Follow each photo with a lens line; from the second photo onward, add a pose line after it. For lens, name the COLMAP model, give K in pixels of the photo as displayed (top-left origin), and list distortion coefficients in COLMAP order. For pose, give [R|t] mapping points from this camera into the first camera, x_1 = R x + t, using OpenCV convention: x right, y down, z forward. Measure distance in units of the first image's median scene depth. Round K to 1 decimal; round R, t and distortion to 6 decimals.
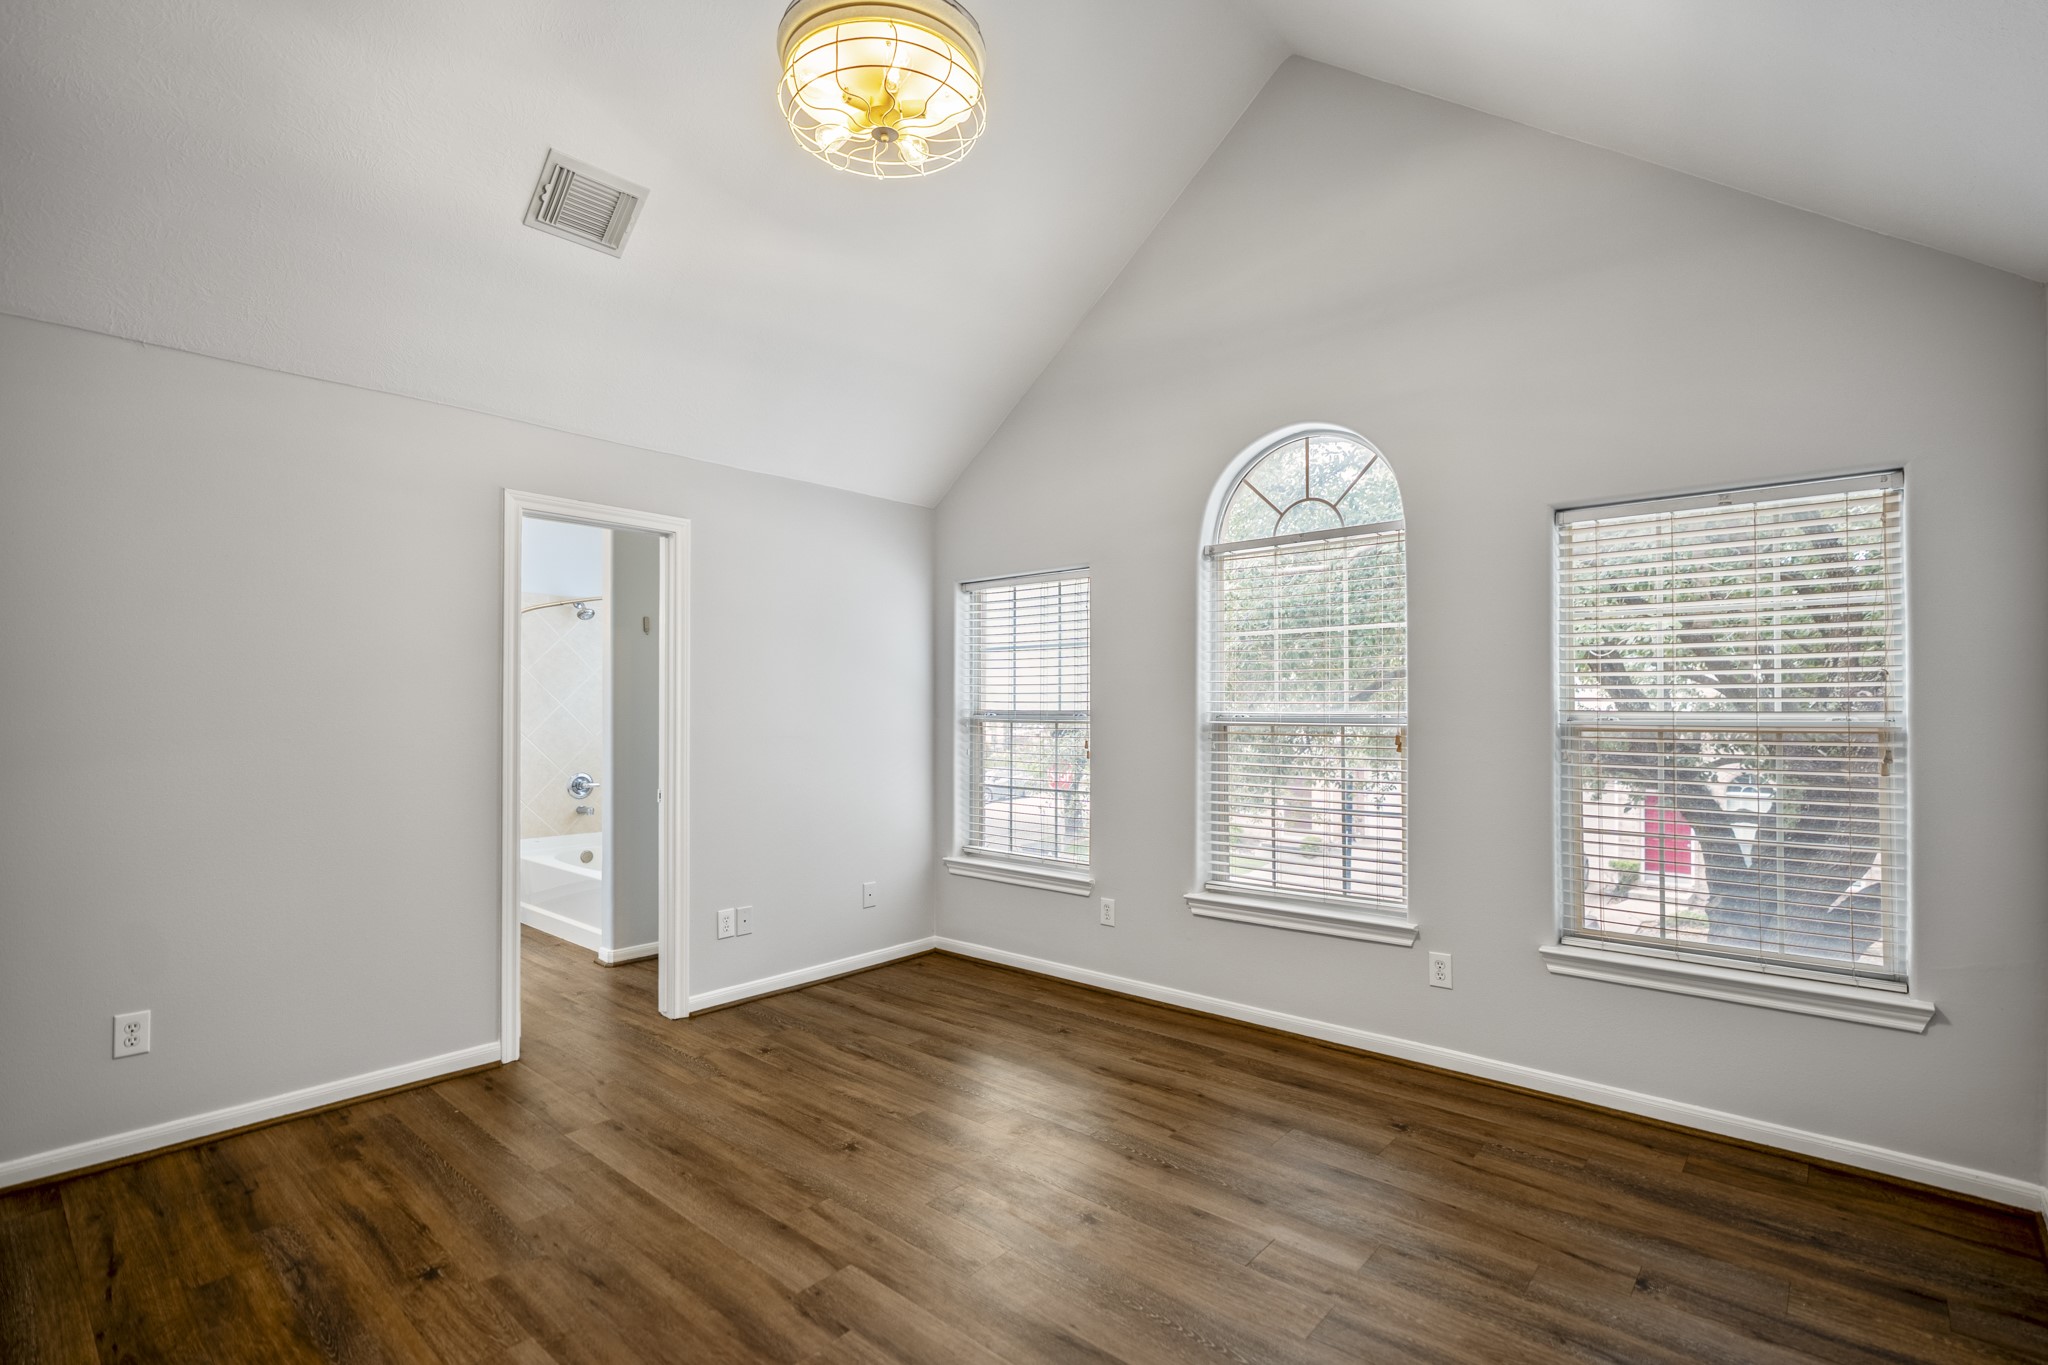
lens RADIAL K [[967.1, 0, 1013.4], [0, 967.1, 702.5], [0, 0, 1]] dist [-0.015167, 0.002073]
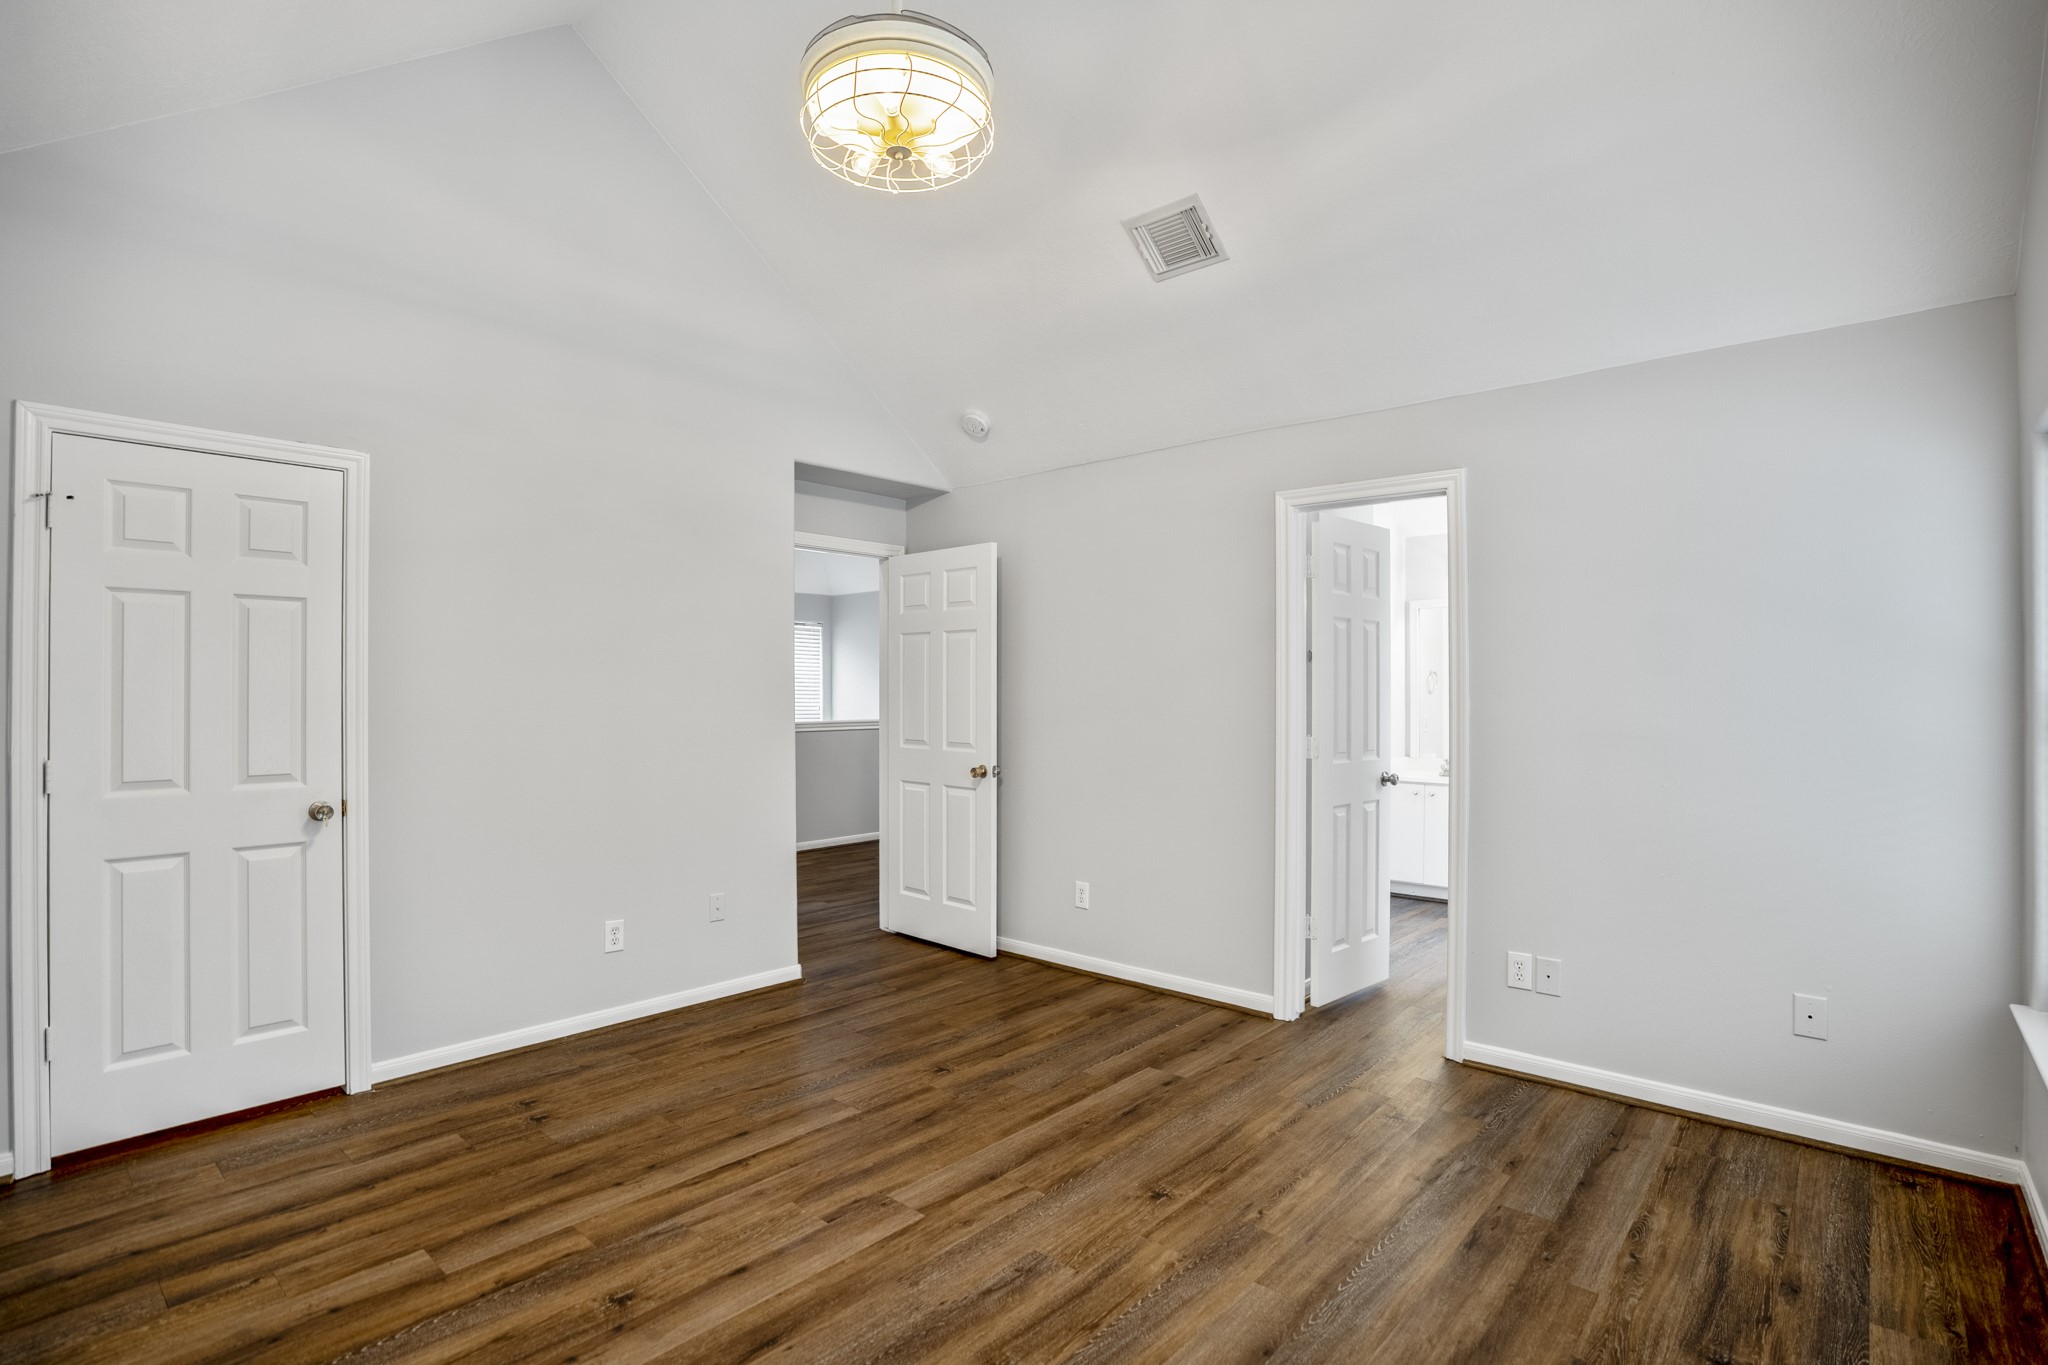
lens RADIAL K [[967.1, 0, 1009.5], [0, 967.1, 680.4], [0, 0, 1]] dist [-0.015167, 0.002073]
pose [[-0.003795, -0.010757, -0.999935, 0.636115], [0.009249, 0.999899, -0.010792, -0.003689], [0.999950, -0.009289, -0.003696, 0.765845]]
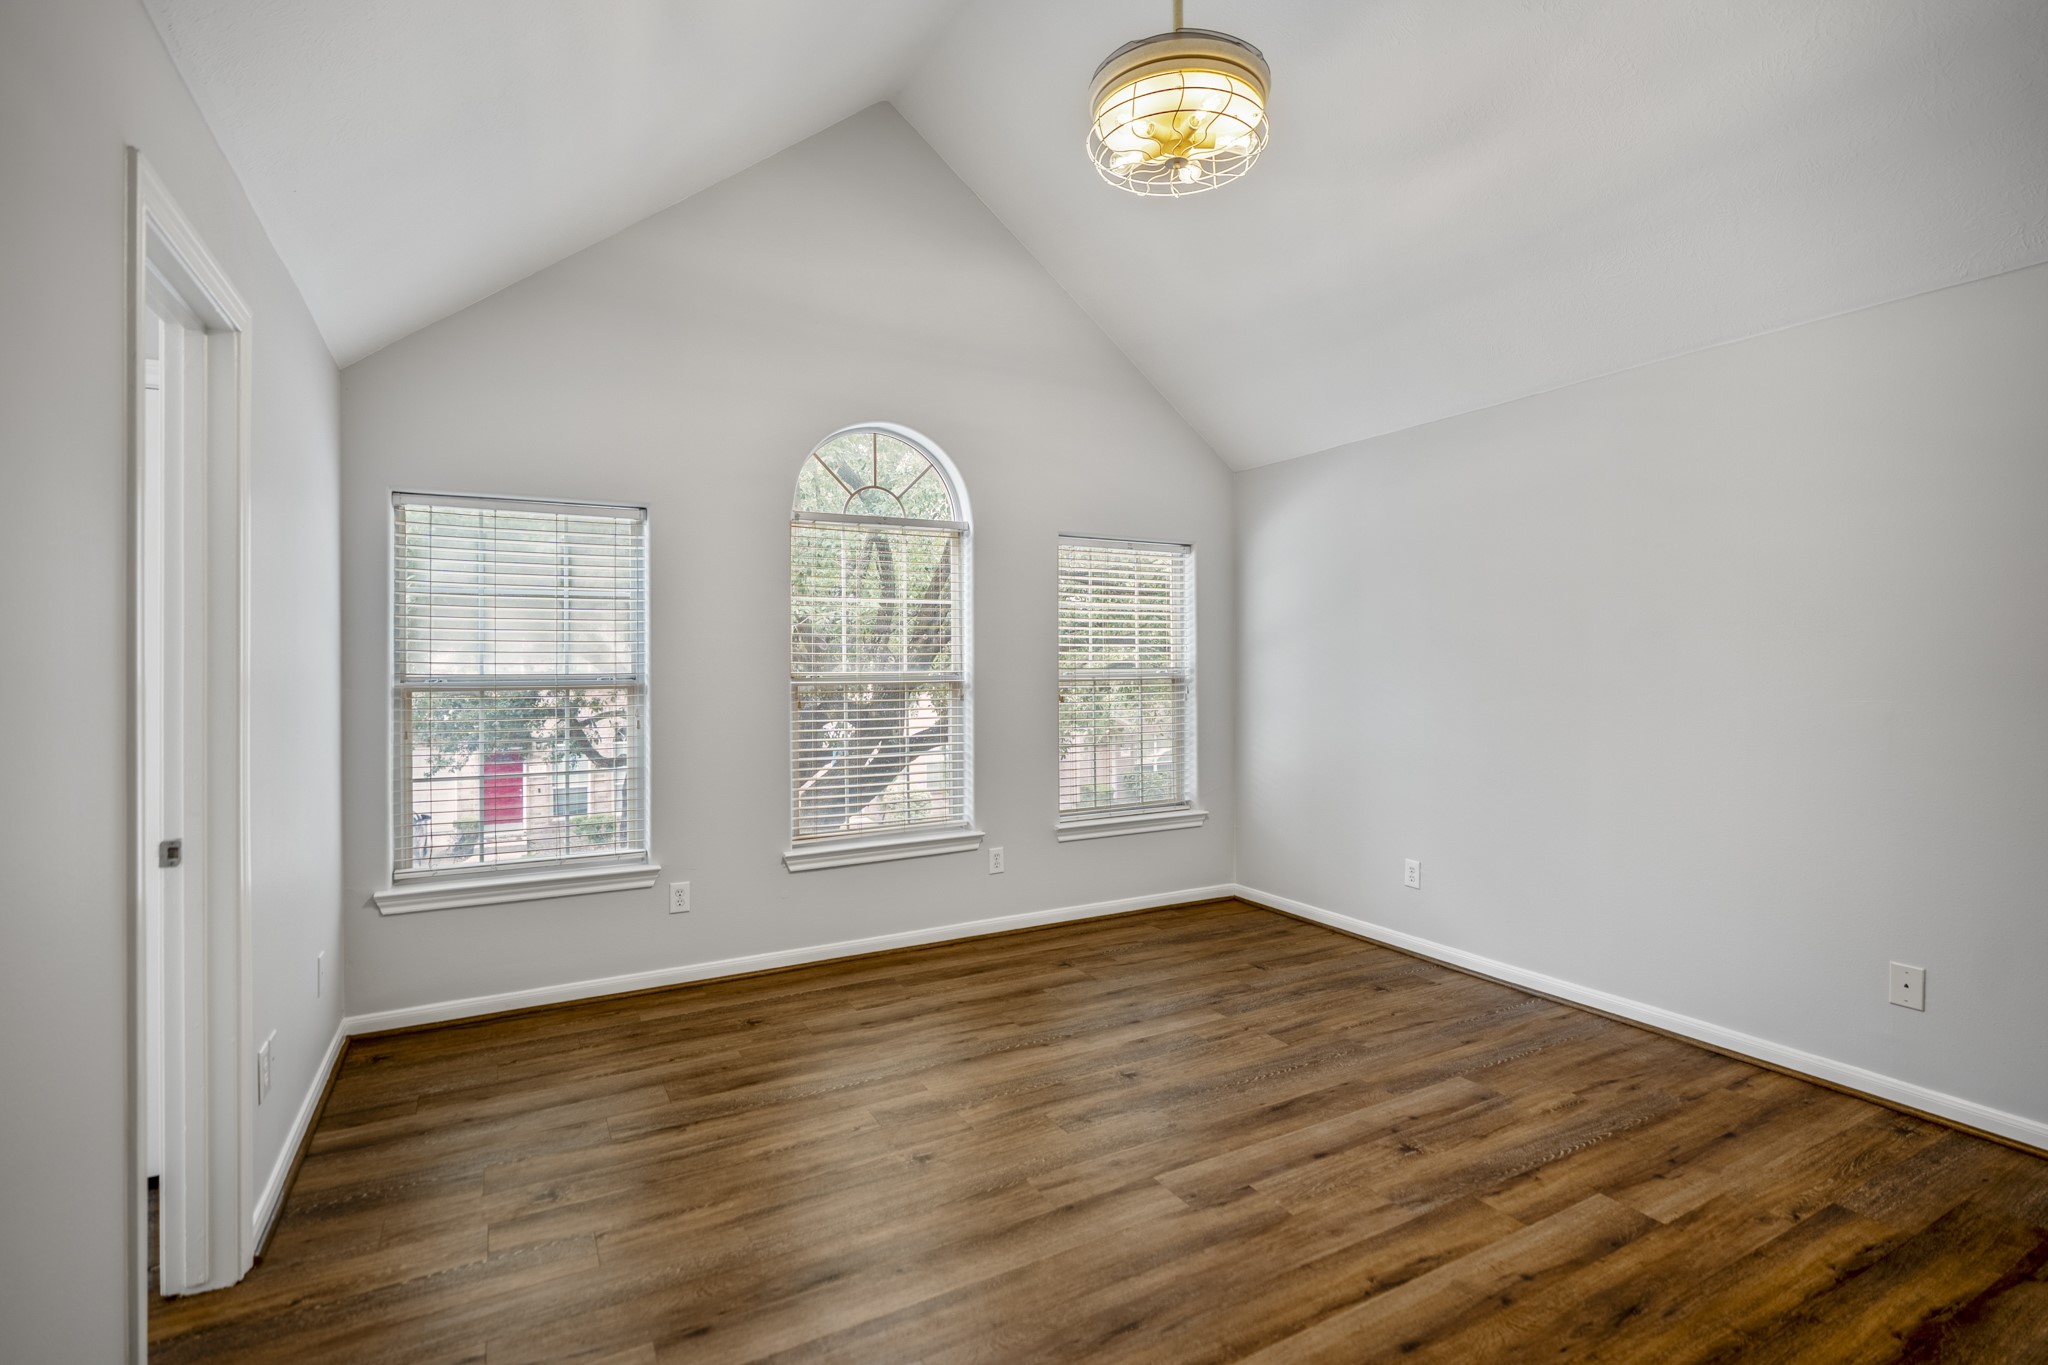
lens RADIAL K [[967.1, 0, 1035.5], [0, 967.1, 665.1], [0, 0, 1]] dist [-0.015167, 0.002073]
pose [[0.313969, -0.003259, 0.949428, -0.868670], [0.000593, 0.999995, 0.003236, -0.002342], [-0.949433, -0.000453, 0.313969, 0.542889]]
